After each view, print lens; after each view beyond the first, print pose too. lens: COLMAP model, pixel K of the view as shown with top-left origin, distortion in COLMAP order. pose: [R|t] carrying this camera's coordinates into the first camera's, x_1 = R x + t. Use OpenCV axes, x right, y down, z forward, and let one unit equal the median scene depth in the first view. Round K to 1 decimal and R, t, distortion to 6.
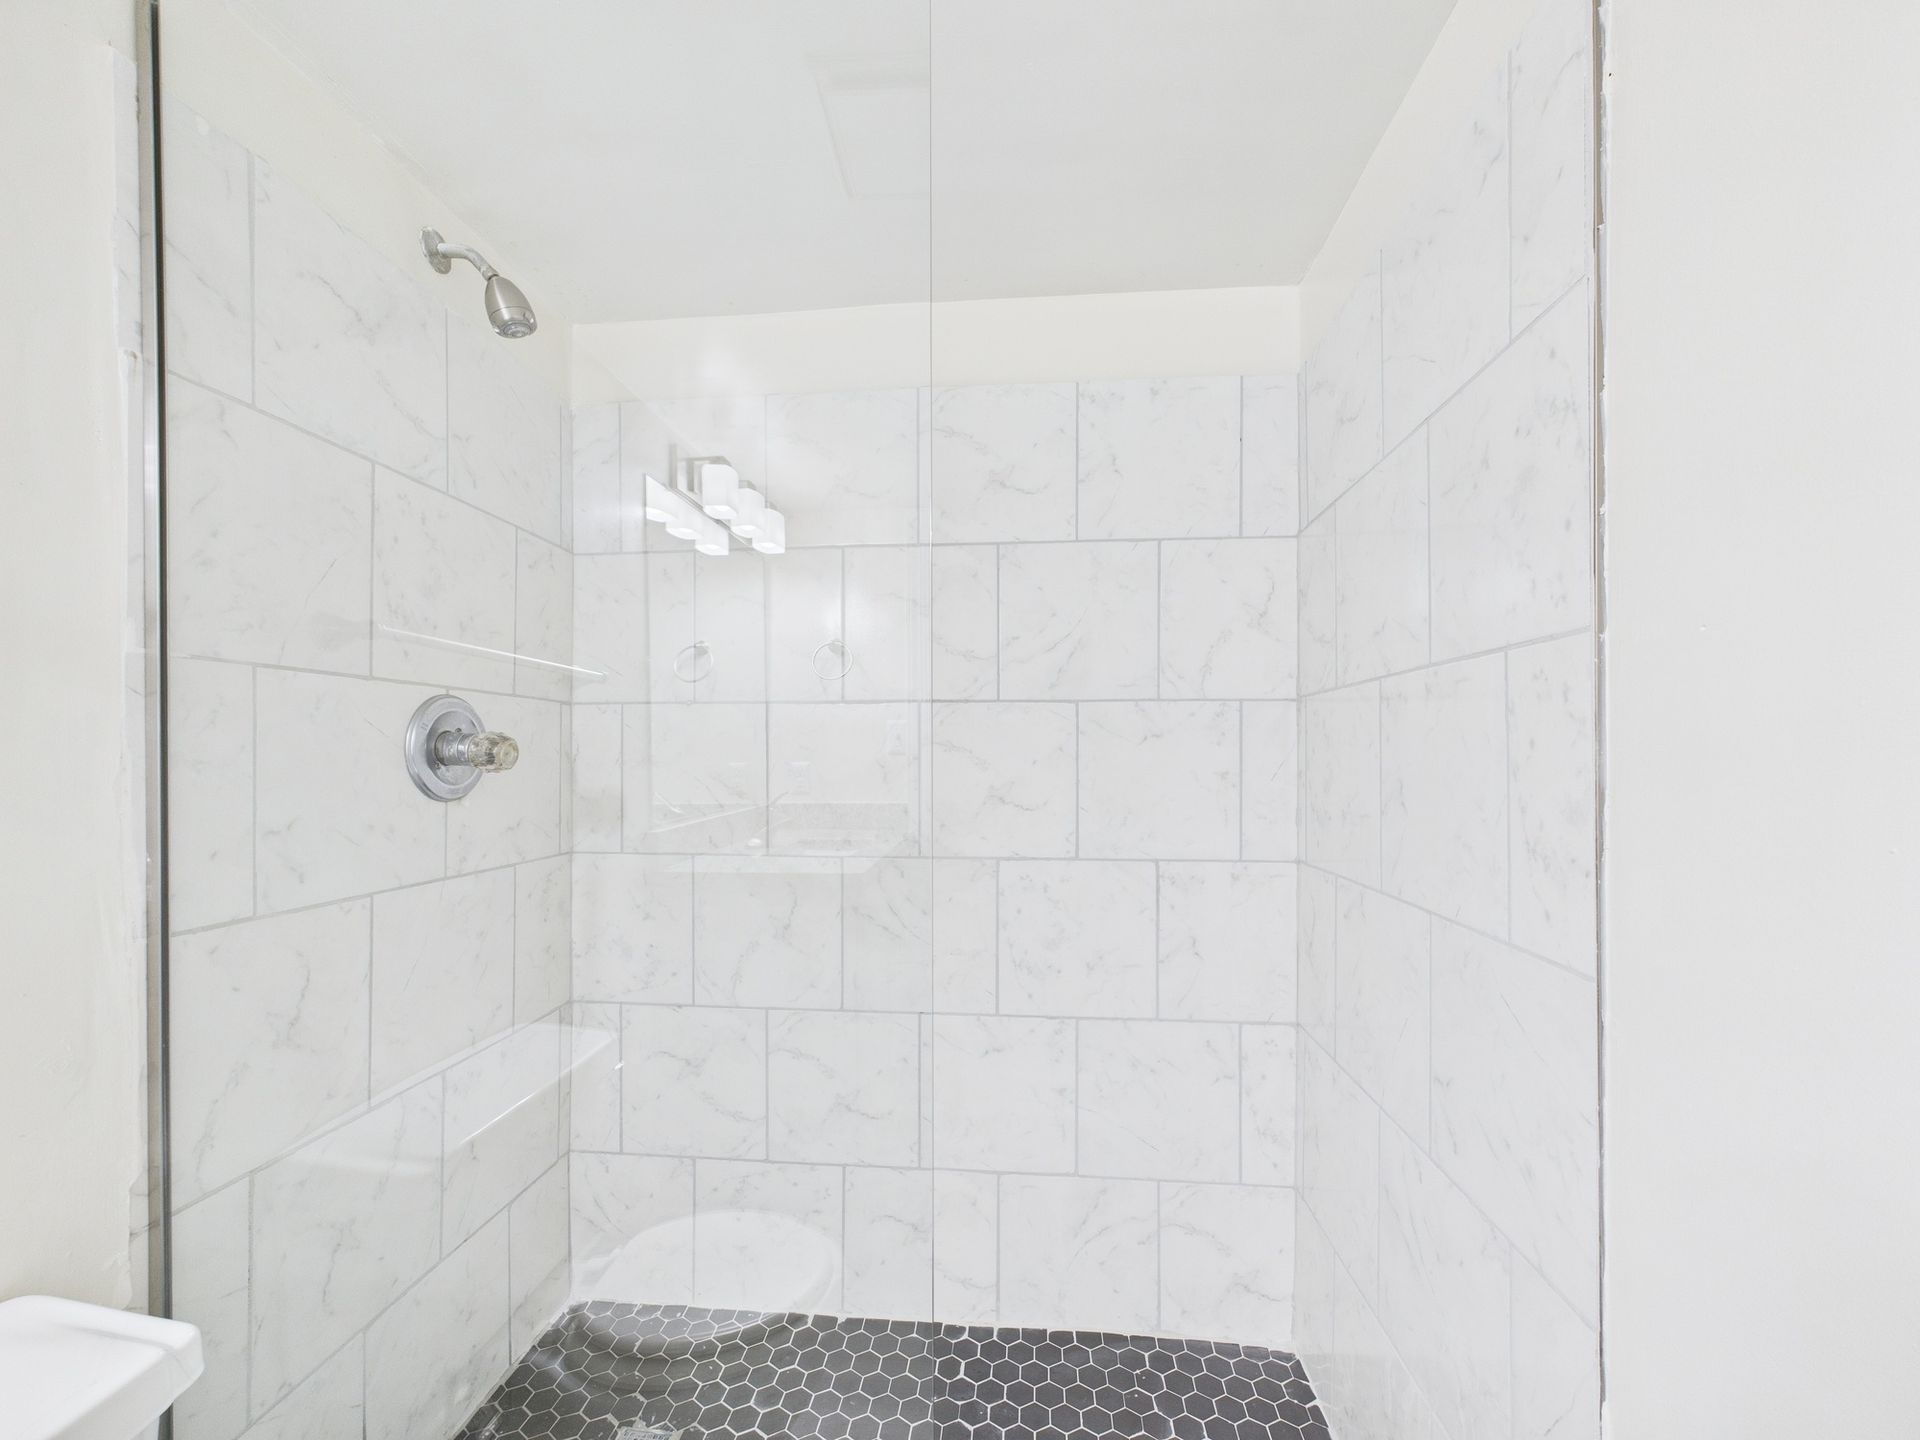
lens RADIAL K [[841.8, 0, 958.2], [0, 841.8, 737.0], [0, 0, 1]] dist [0.002431, -0.000968]
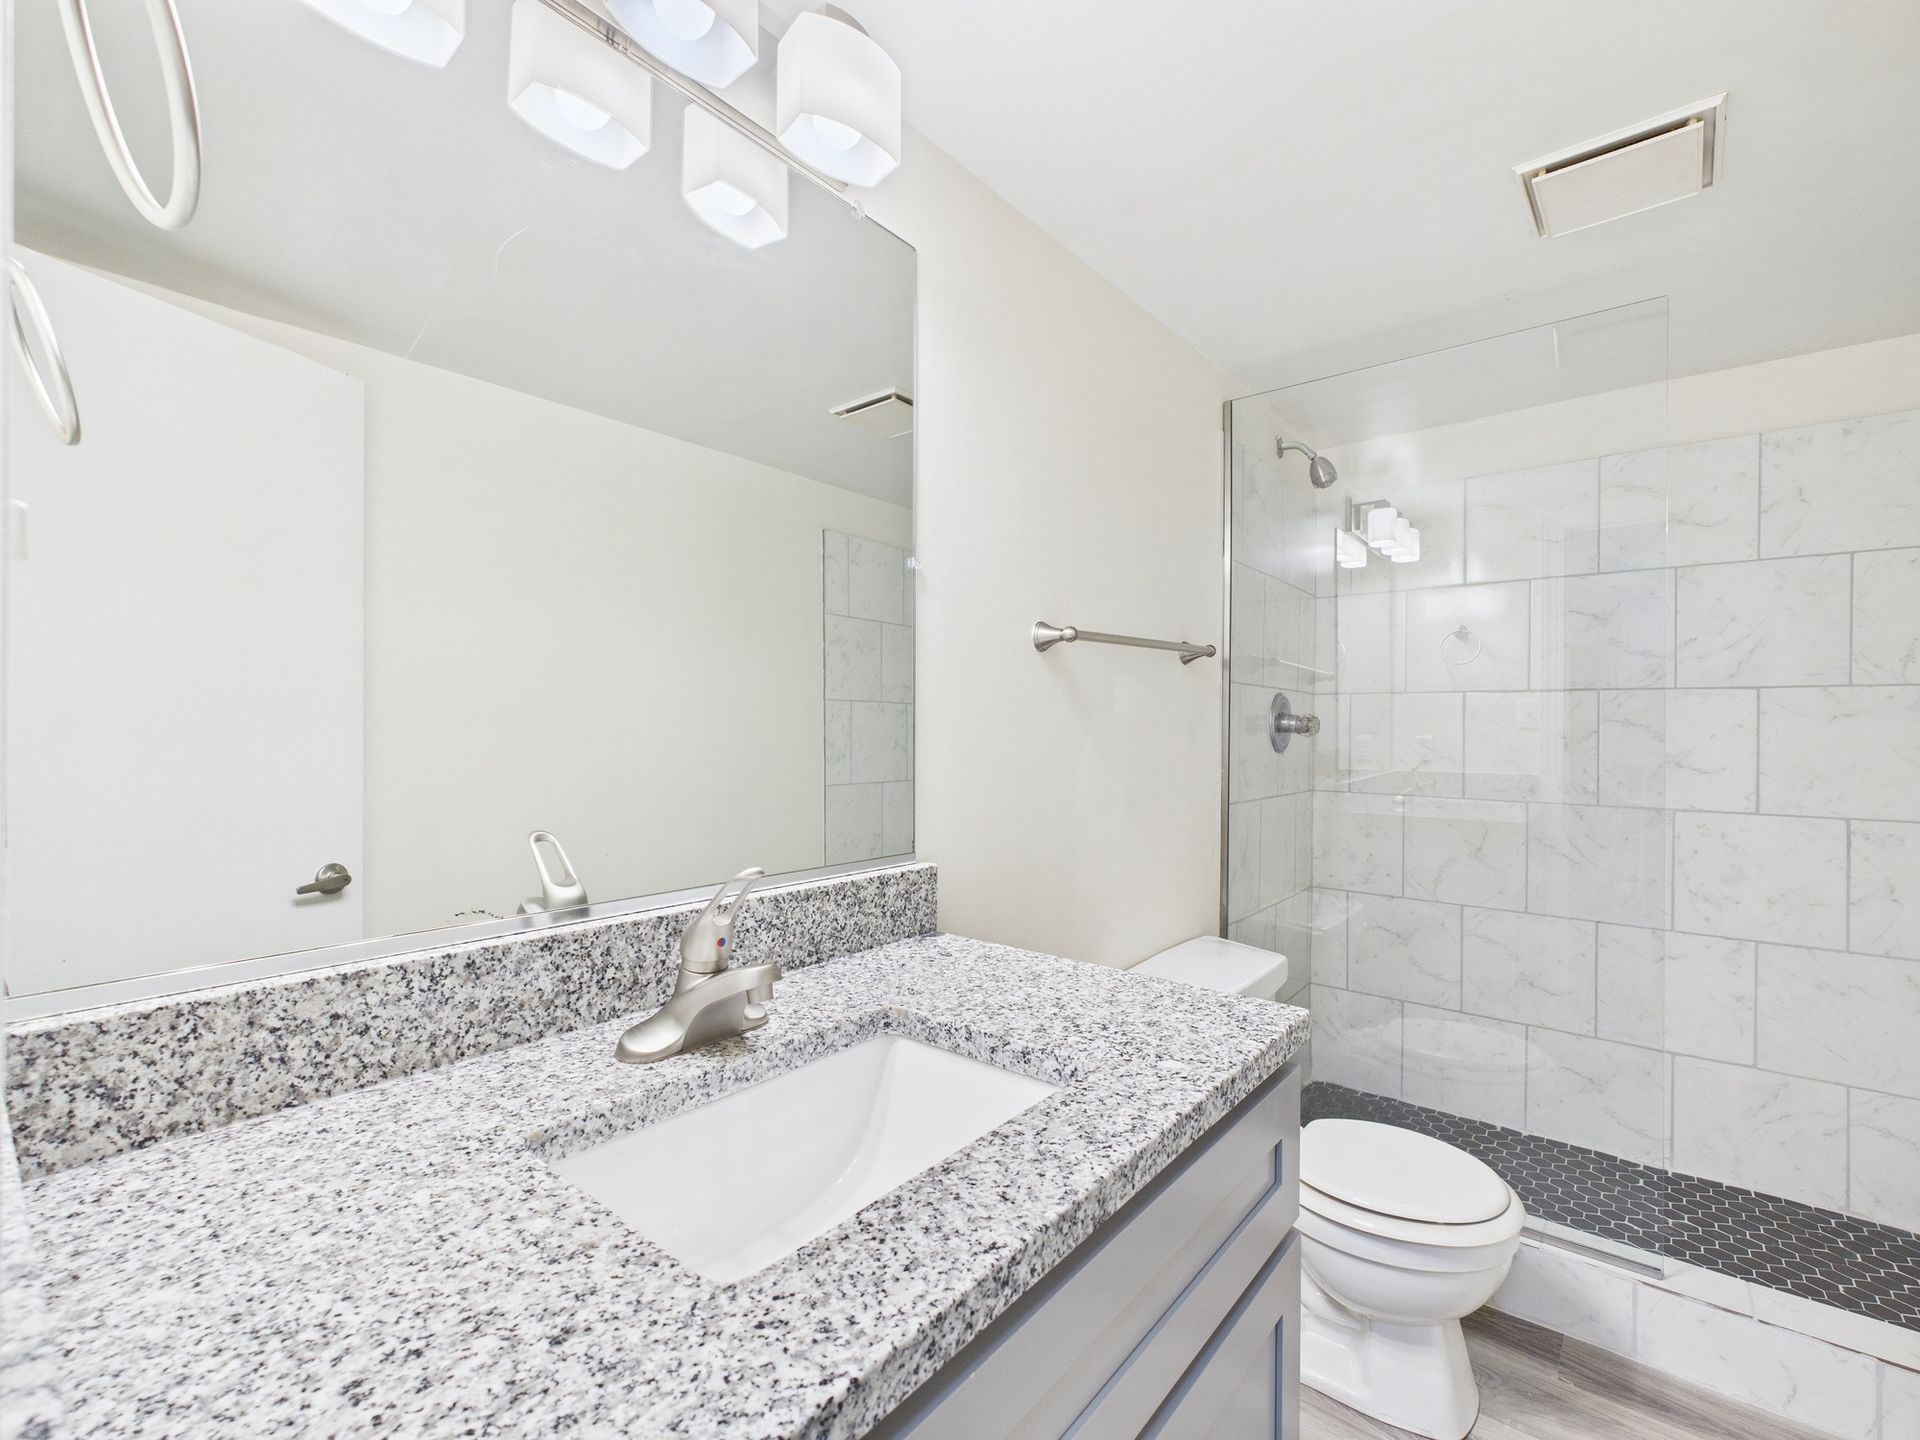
lens RADIAL K [[841.8, 0, 962.0], [0, 841.8, 719.5], [0, 0, 1]] dist [0.002431, -0.000968]
pose [[0.824819, 0.002628, -0.565390, -0.124244], [0.003155, 0.999952, 0.009251, -0.010245], [0.565388, -0.009414, 0.824772, -0.690472]]
